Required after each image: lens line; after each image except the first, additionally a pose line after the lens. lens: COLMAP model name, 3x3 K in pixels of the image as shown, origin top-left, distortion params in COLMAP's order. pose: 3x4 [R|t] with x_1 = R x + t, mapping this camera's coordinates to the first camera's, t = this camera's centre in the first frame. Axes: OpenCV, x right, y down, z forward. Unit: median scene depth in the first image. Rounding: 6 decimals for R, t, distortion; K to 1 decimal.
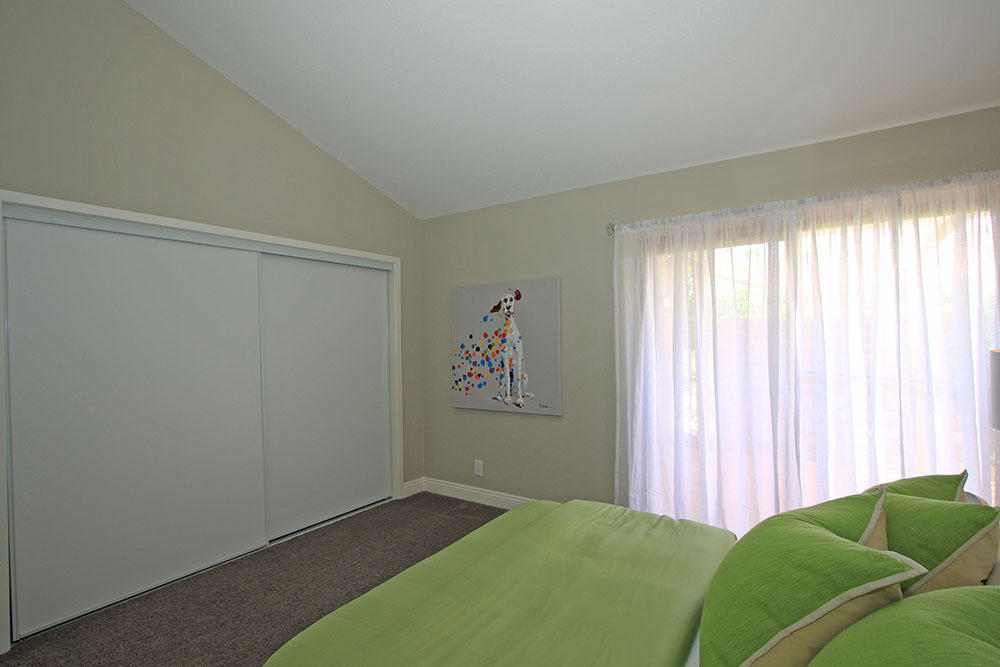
lens RADIAL K [[484.0, 0, 495.1], [0, 484.0, 339.8], [0, 0, 1]] dist [-0.026352, 0.008027]
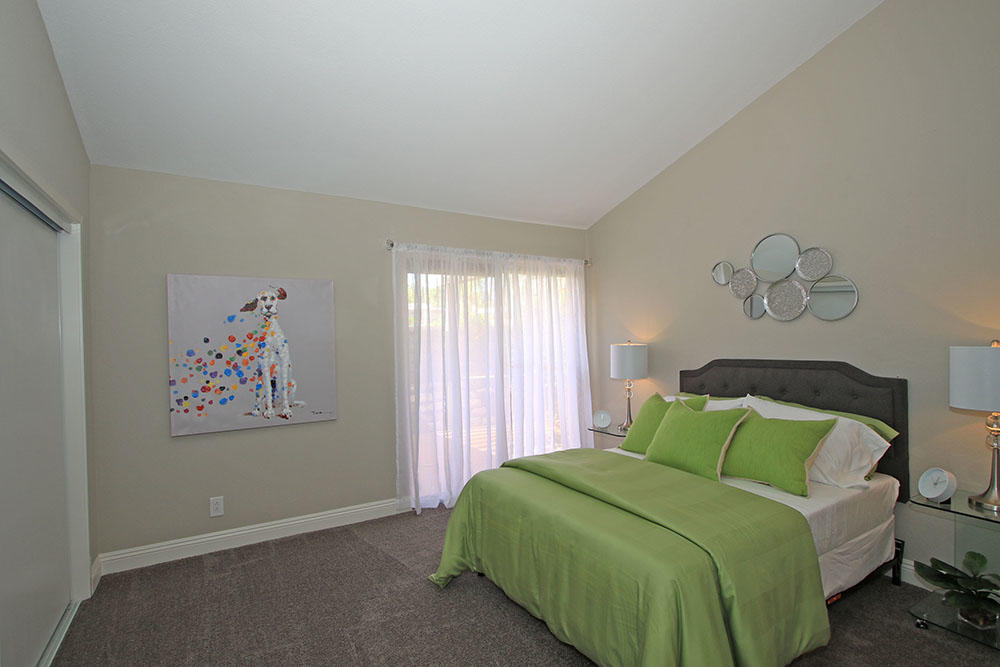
lens RADIAL K [[484.0, 0, 495.1], [0, 484.0, 339.8], [0, 0, 1]] dist [-0.026352, 0.008027]
pose [[0.406437, 0.009677, 0.913628, -0.594409], [0.021006, 0.999581, -0.019932, 0.018391], [-0.913437, 0.027293, 0.406063, 0.270403]]
